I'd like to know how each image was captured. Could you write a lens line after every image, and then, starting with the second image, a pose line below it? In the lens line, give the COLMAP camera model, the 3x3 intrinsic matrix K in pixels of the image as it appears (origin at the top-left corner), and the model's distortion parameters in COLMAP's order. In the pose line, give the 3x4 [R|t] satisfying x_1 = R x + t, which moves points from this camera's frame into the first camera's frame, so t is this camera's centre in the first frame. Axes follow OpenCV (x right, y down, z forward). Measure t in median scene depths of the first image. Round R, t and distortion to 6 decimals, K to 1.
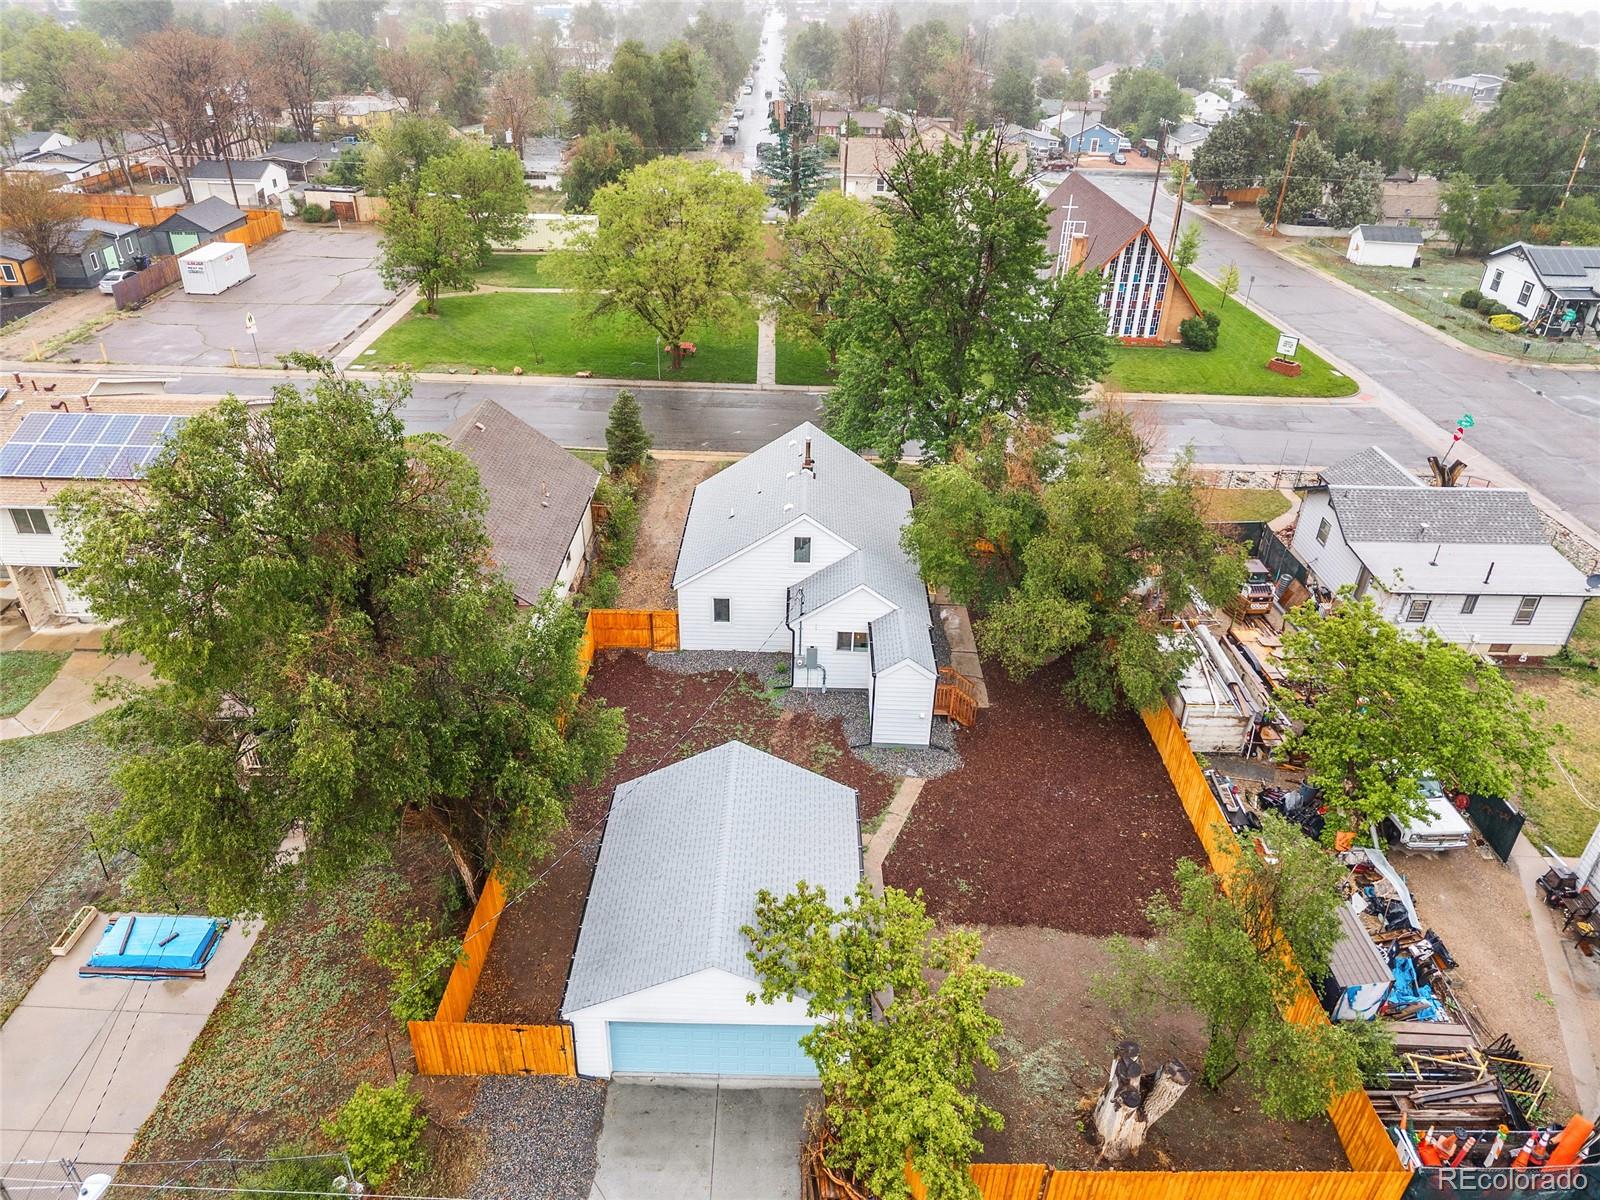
lens RADIAL K [[1066.9, 0, 798.4], [0, 1066.9, 596.8], [0, 0, 1]] dist [0.025990, -0.031598]
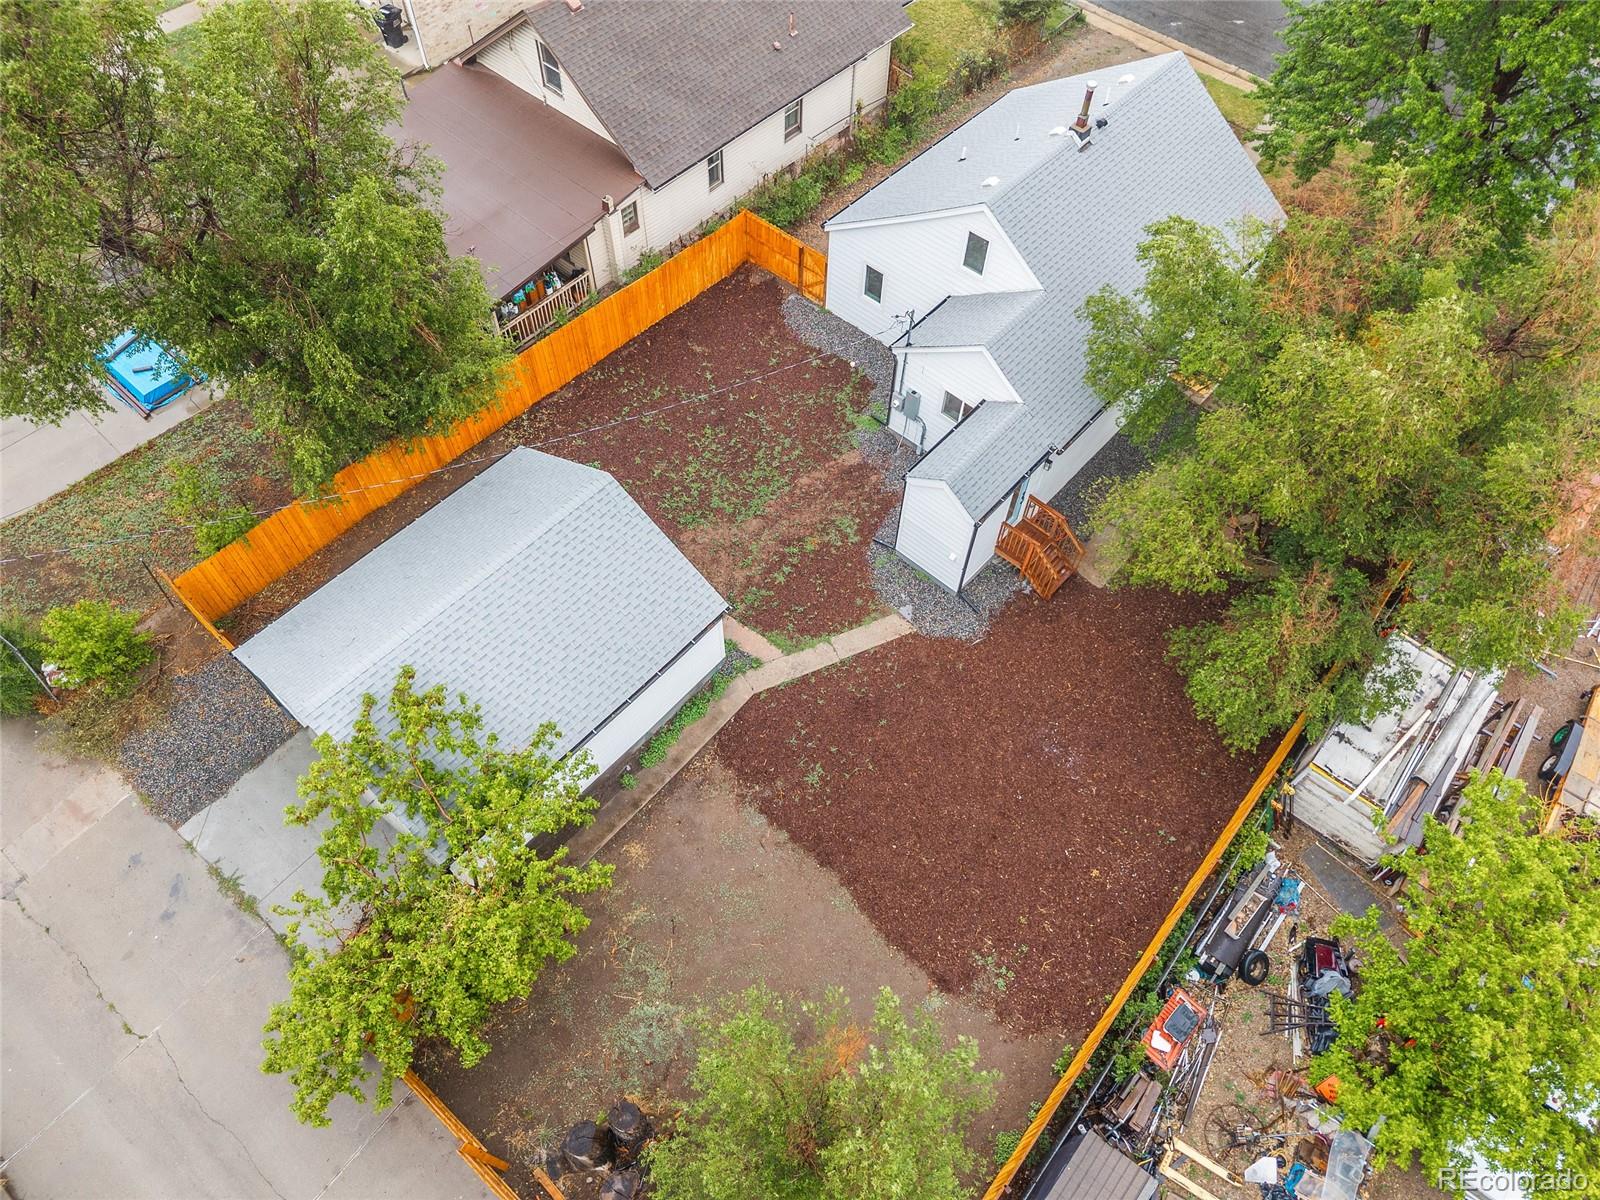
lens RADIAL K [[1066.9, 0, 794.0], [0, 1066.9, 601.4], [0, 0, 1]] dist [0.025990, -0.031598]
pose [[0.758633, 0.543195, -0.359742, 0.298851], [-0.336815, 0.799635, 0.497132, -0.177052], [0.557702, -0.255975, 0.789586, 0.356206]]
